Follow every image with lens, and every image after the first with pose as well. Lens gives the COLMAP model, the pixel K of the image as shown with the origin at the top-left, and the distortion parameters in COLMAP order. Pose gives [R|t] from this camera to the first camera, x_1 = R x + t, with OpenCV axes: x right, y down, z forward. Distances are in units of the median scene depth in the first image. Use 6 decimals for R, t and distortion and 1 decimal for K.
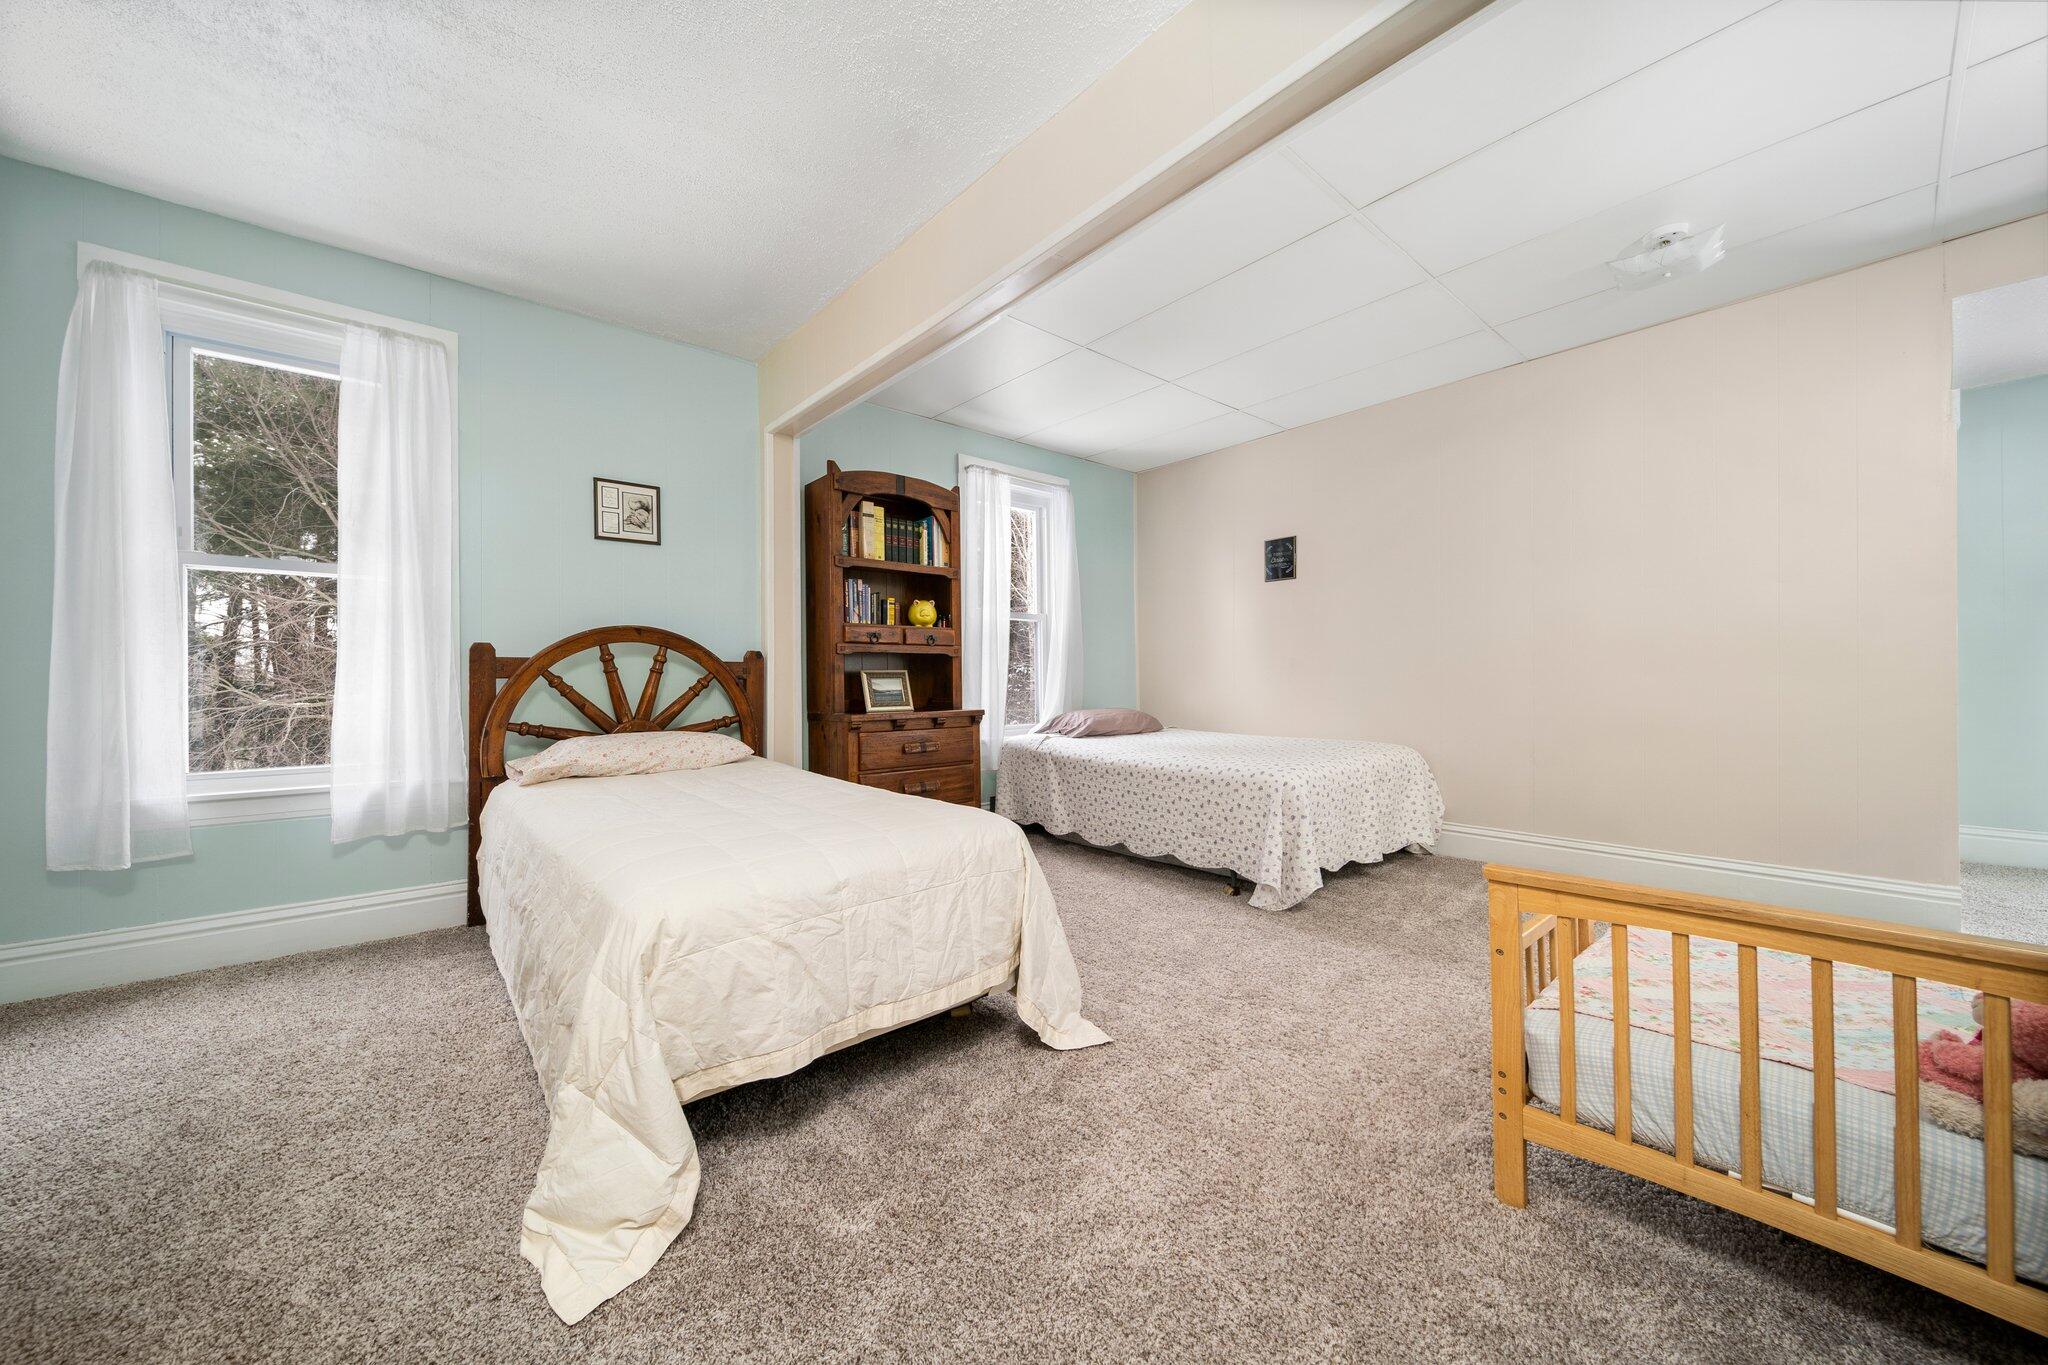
lens RADIAL K [[736.0, 0, 1021.1], [0, 736.0, 682.1], [0, 0, 1]] dist [0.000953, 0.000192]
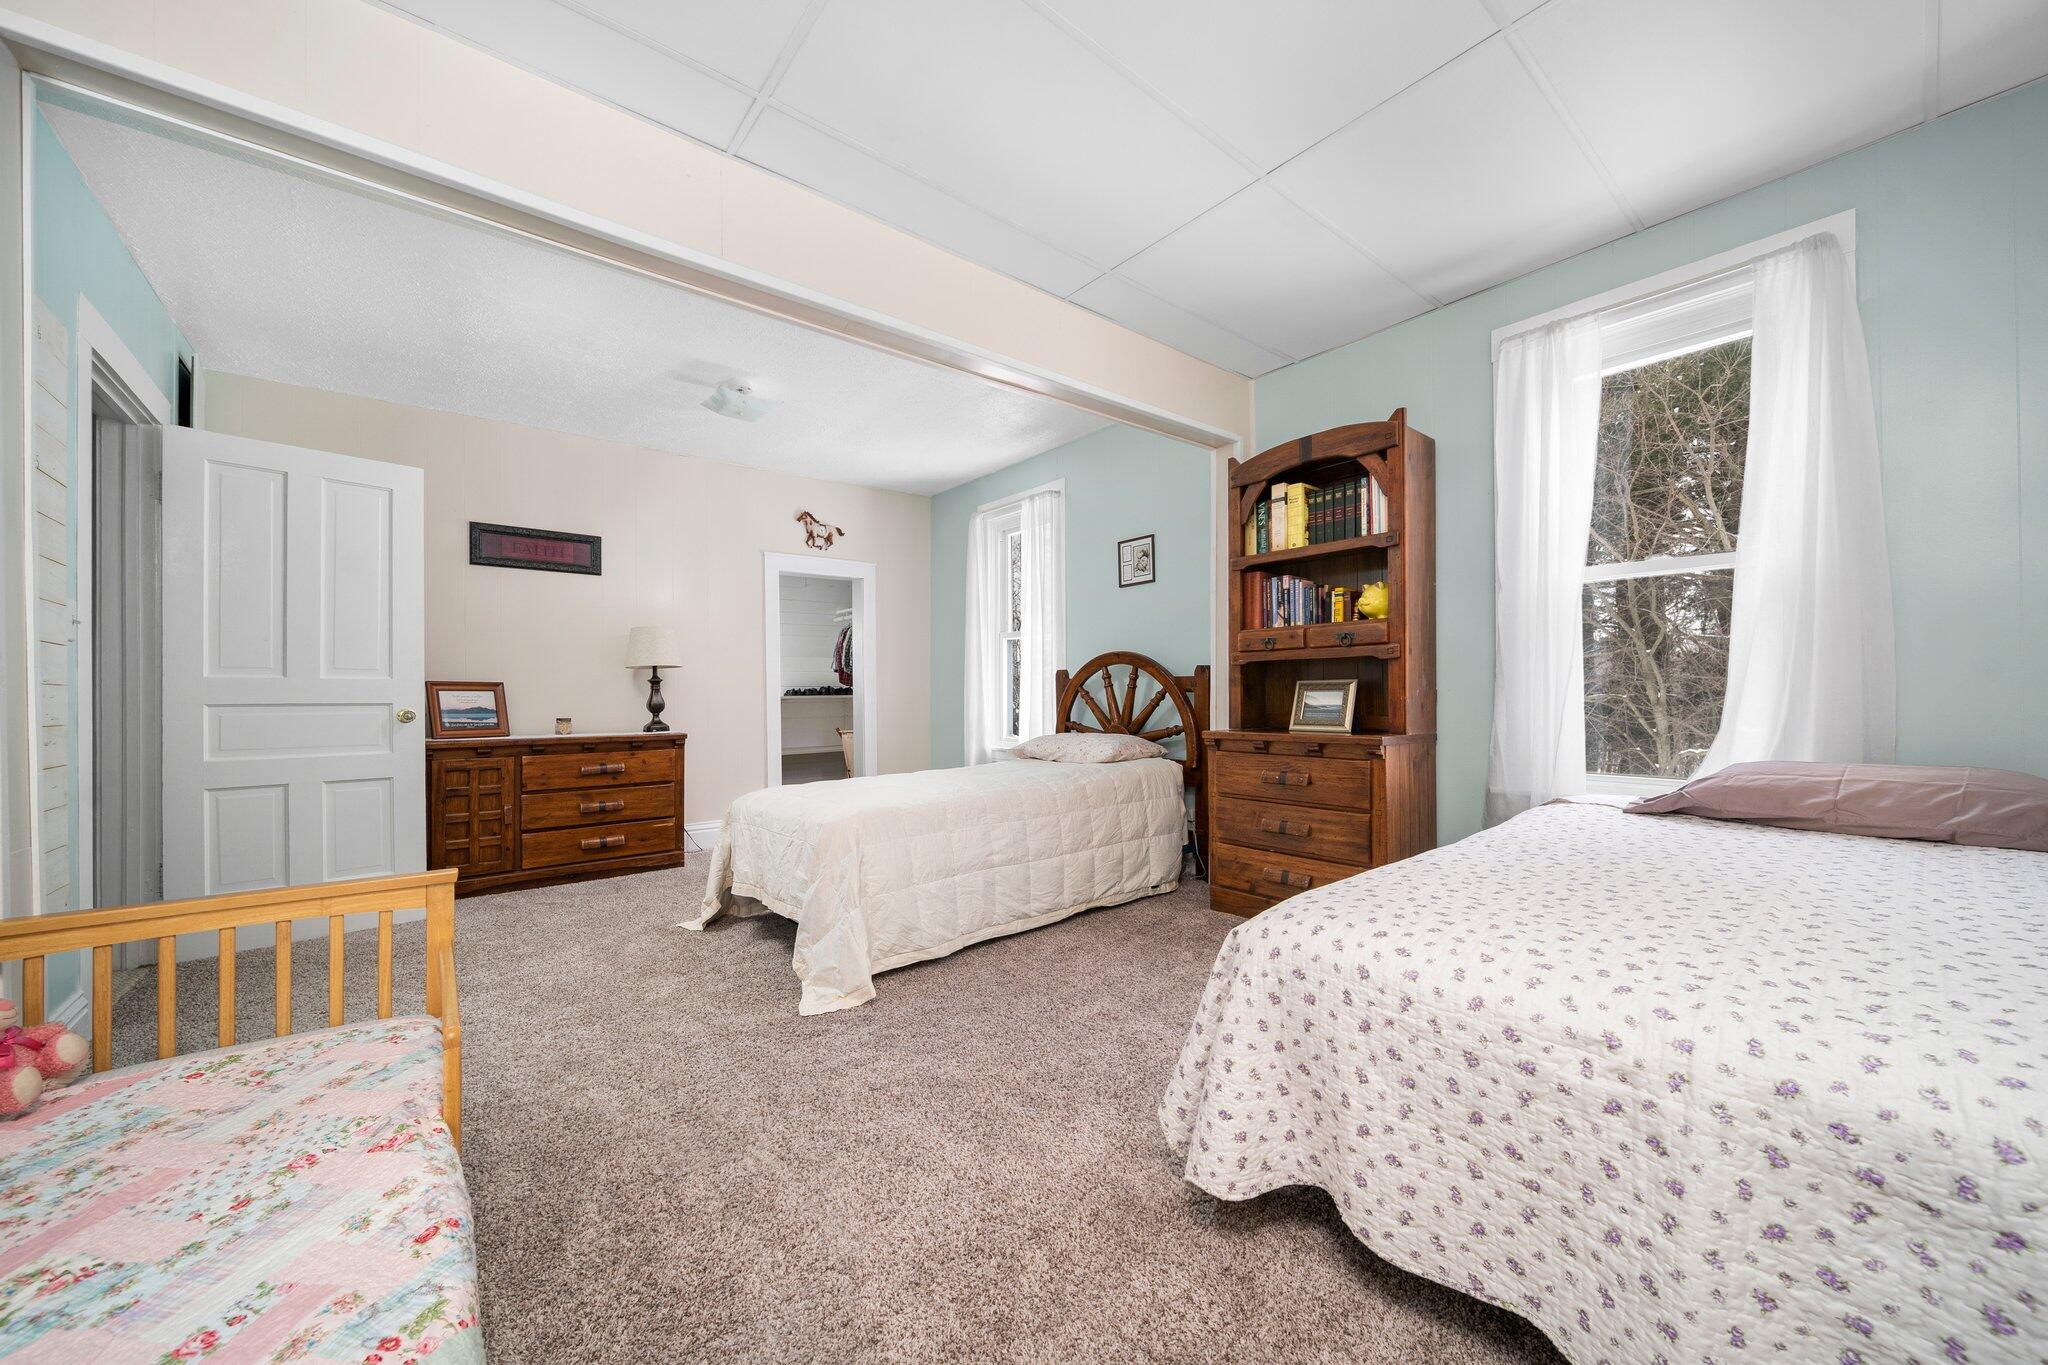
lens RADIAL K [[736.0, 0, 1019.7], [0, 736.0, 690.5], [0, 0, 1]] dist [0.000953, 0.000192]
pose [[-0.017738, 0.002103, -0.999840, 0.651368], [0.006102, 0.999979, 0.001995, -0.009160], [0.999824, -0.006066, -0.017750, 0.713823]]
